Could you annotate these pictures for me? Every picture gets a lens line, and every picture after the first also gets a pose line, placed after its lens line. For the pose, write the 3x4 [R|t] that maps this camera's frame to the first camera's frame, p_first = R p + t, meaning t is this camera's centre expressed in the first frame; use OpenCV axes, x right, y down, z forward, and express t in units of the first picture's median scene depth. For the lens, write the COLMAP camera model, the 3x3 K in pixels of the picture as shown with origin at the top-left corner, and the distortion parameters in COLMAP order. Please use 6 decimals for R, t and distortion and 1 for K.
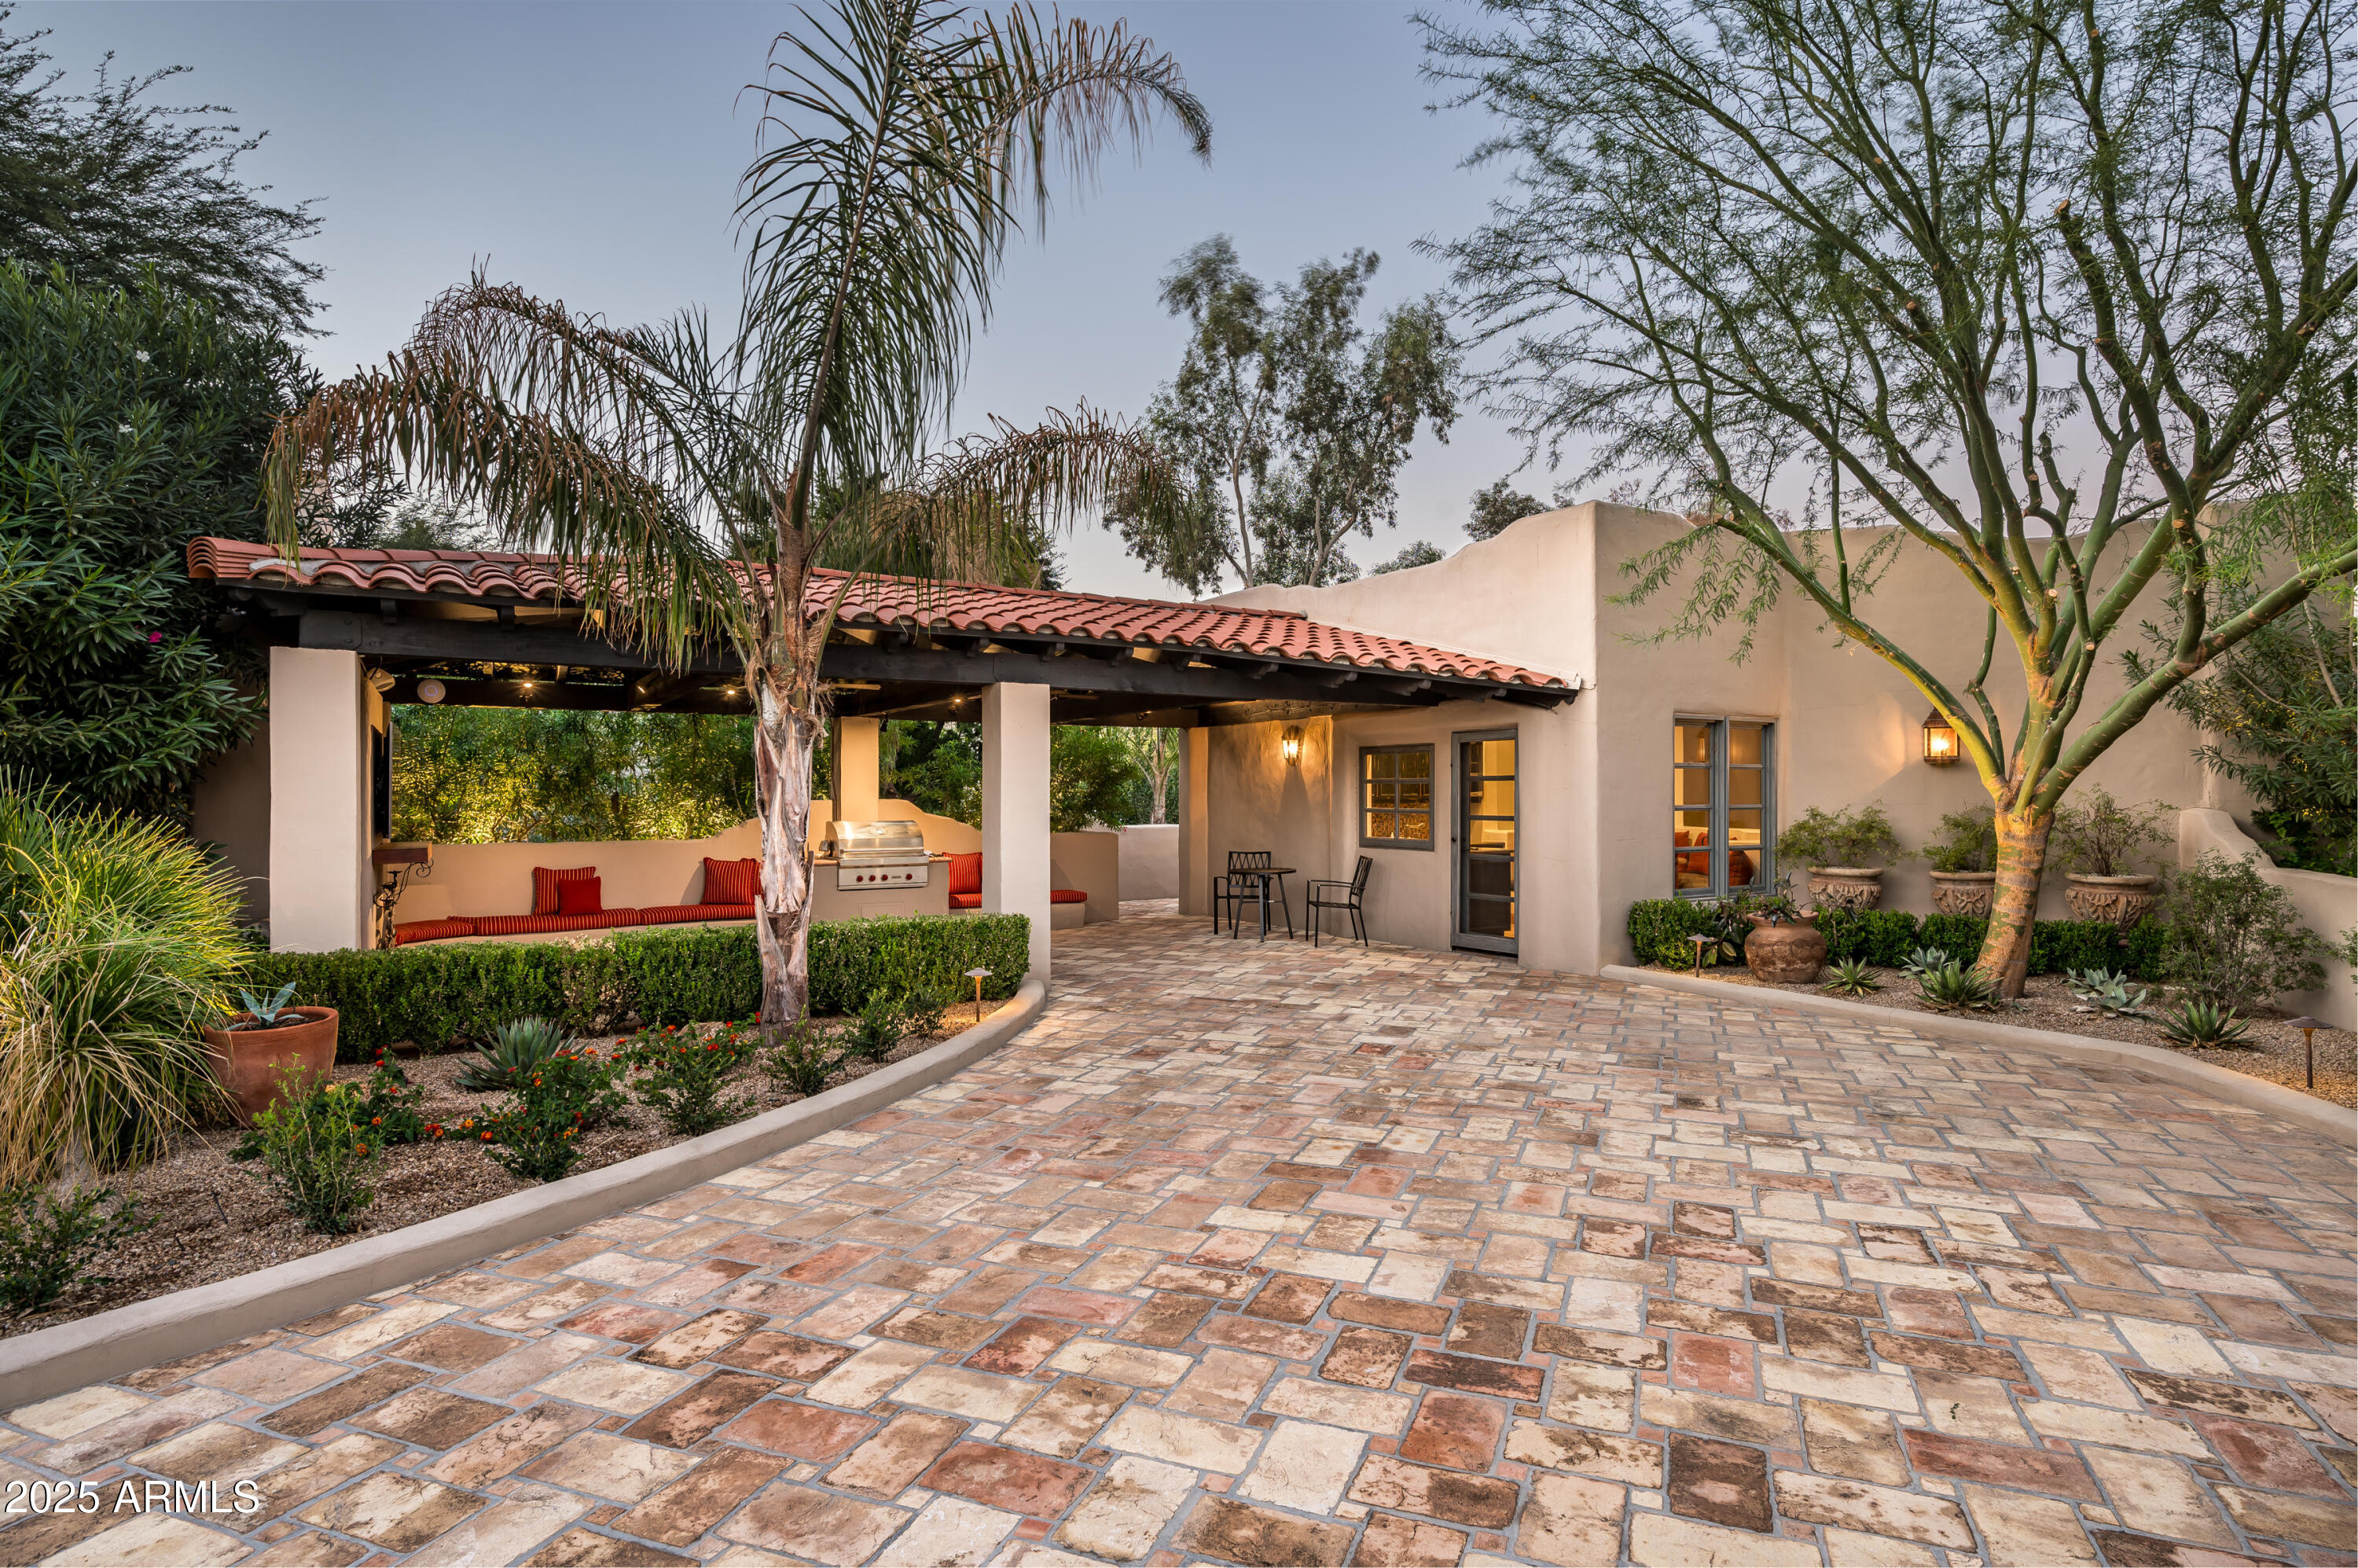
lens RADIAL K [[1221.8, 0, 1175.9], [0, 1221.8, 797.1], [0, 0, 1]] dist [-0.003673, -0.004517]
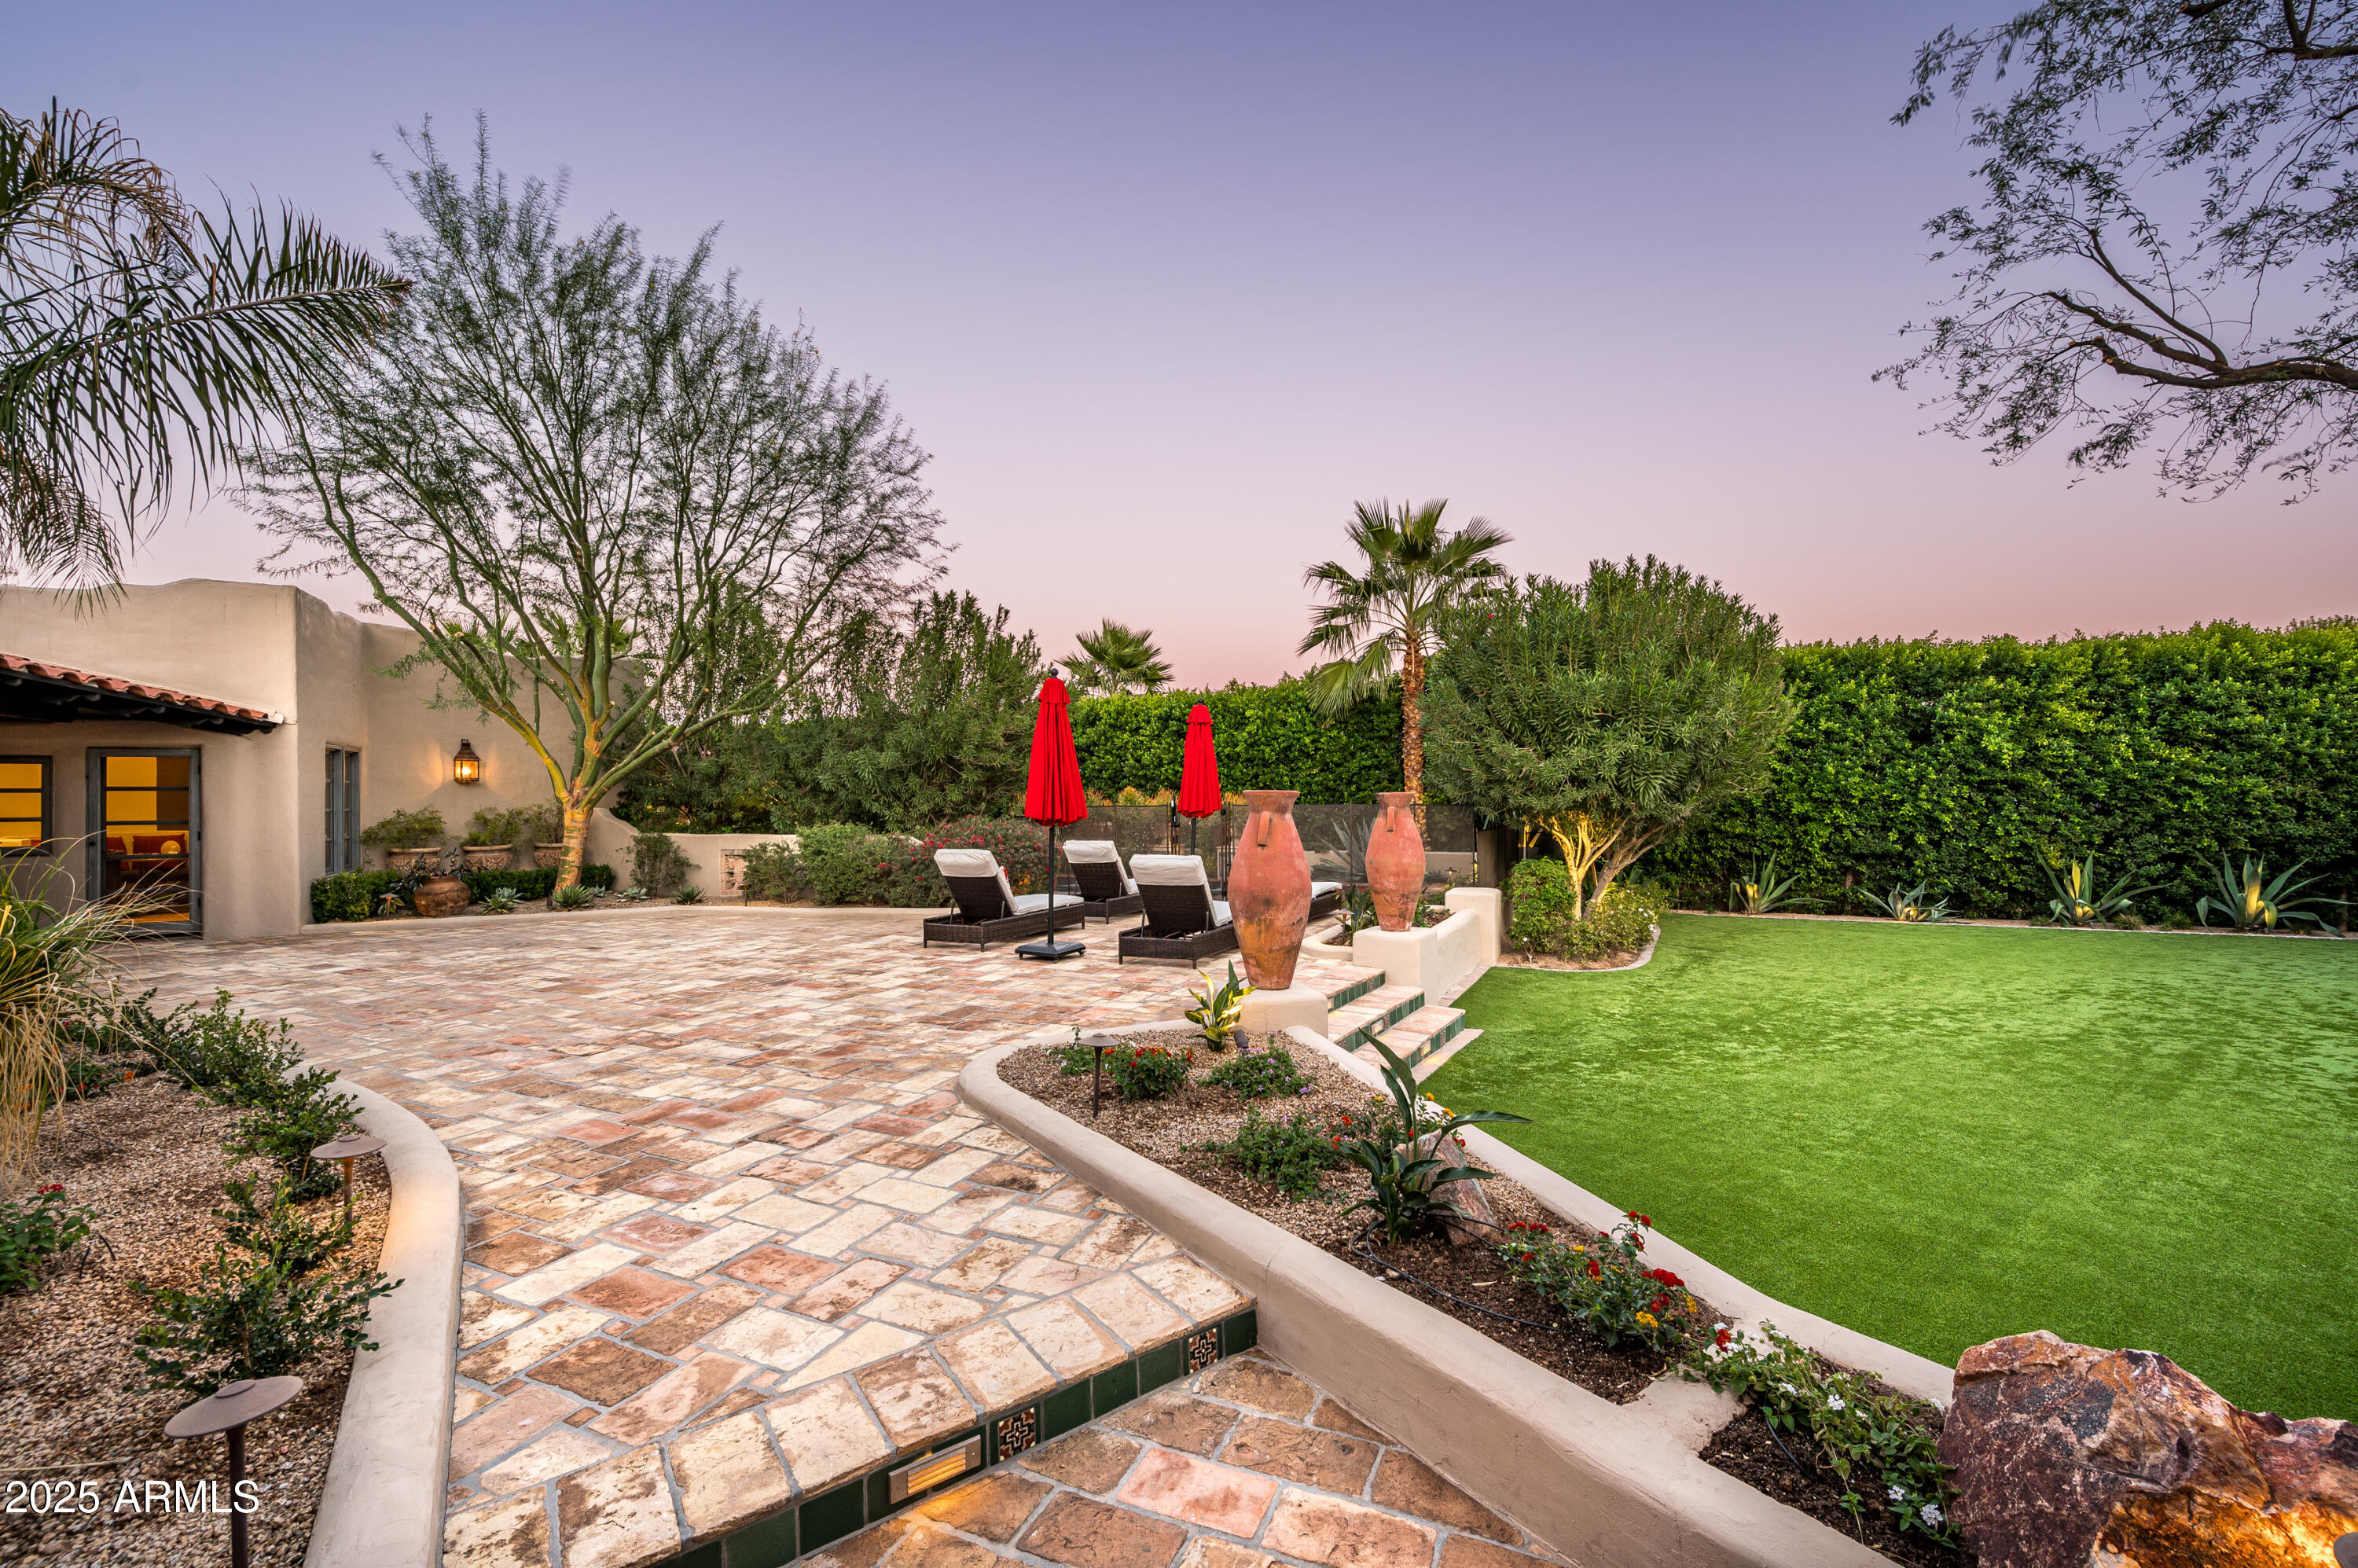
lens RADIAL K [[959.2, 0, 1179.0], [0, 959.2, 797.1], [0, 0, 1]] dist [0.001427, -0.001030]
pose [[0.053873, 0.002745, 0.998544, -0.638145], [0.011298, 0.999931, -0.003358, 0.007095], [-0.998484, 0.011463, 0.053838, -0.041674]]
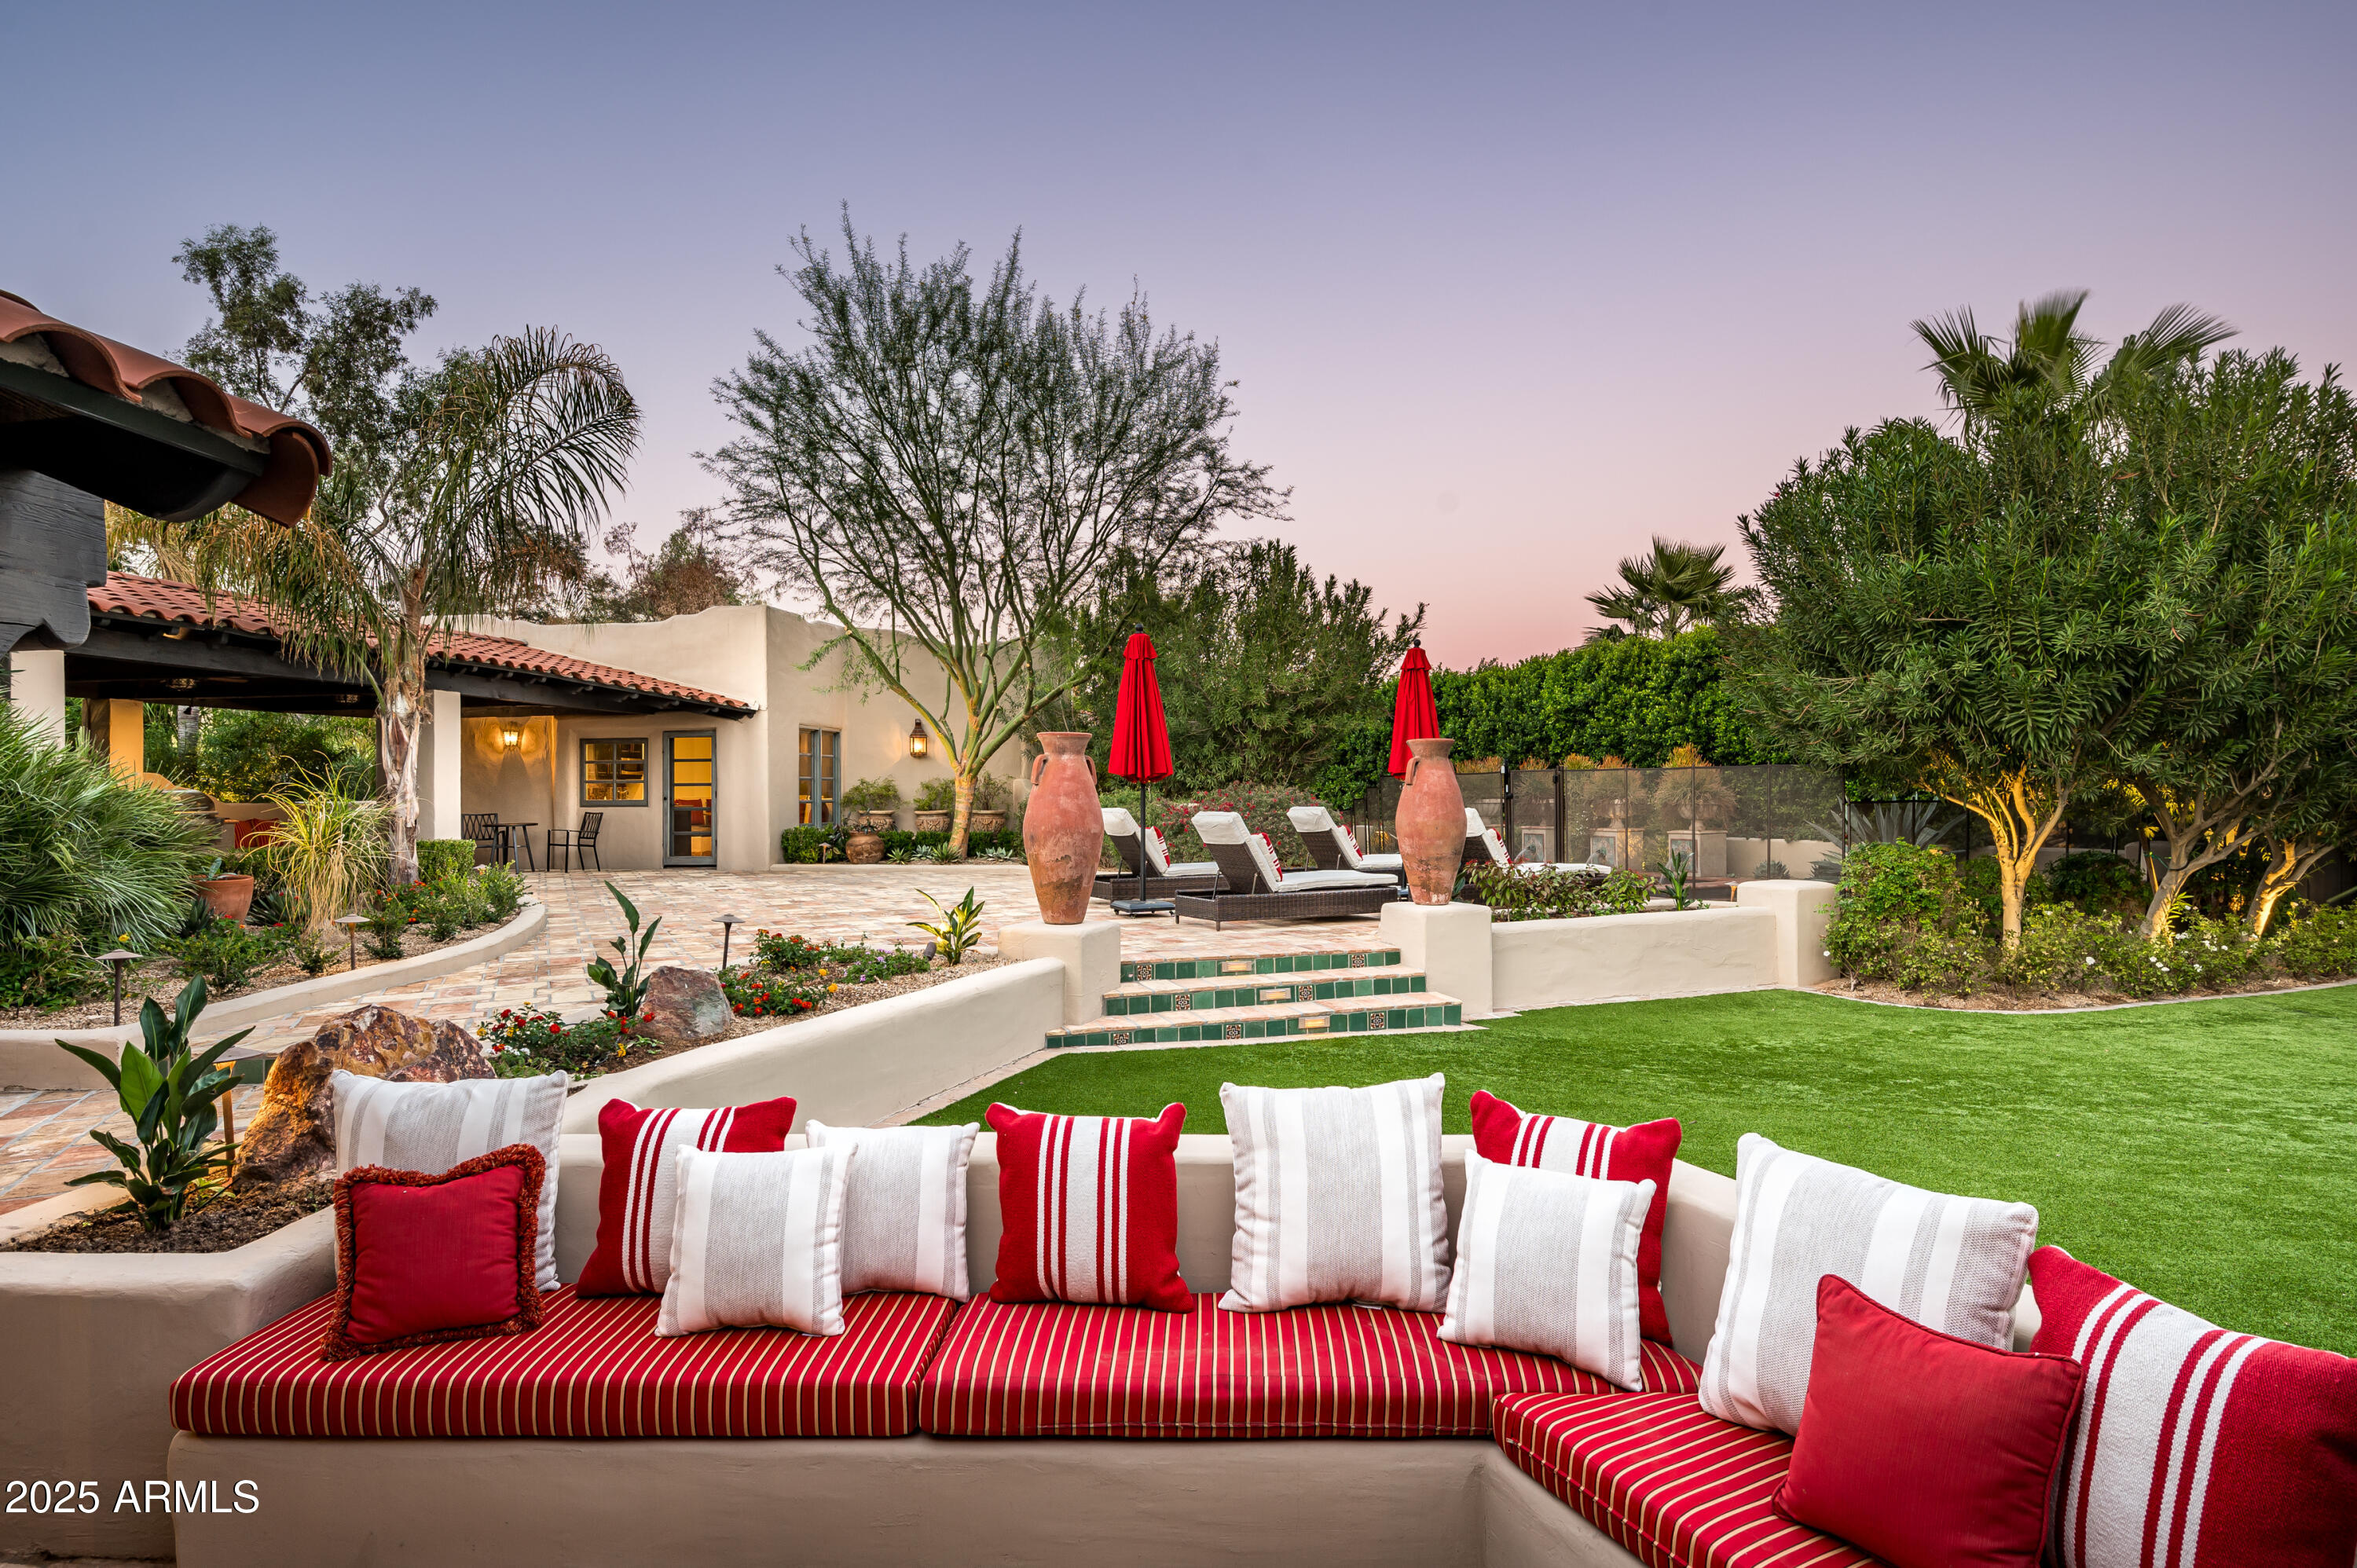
lens RADIAL K [[1221.3, 0, 1186.1], [0, 1221.3, 795.7], [0, 0, 1]] dist [-0.003673, -0.004517]
pose [[0.645360, -0.003436, 0.763871, -0.593070], [0.007006, 0.999974, -0.001421, 0.041005], [-0.763846, 0.006269, 0.645368, -0.590846]]
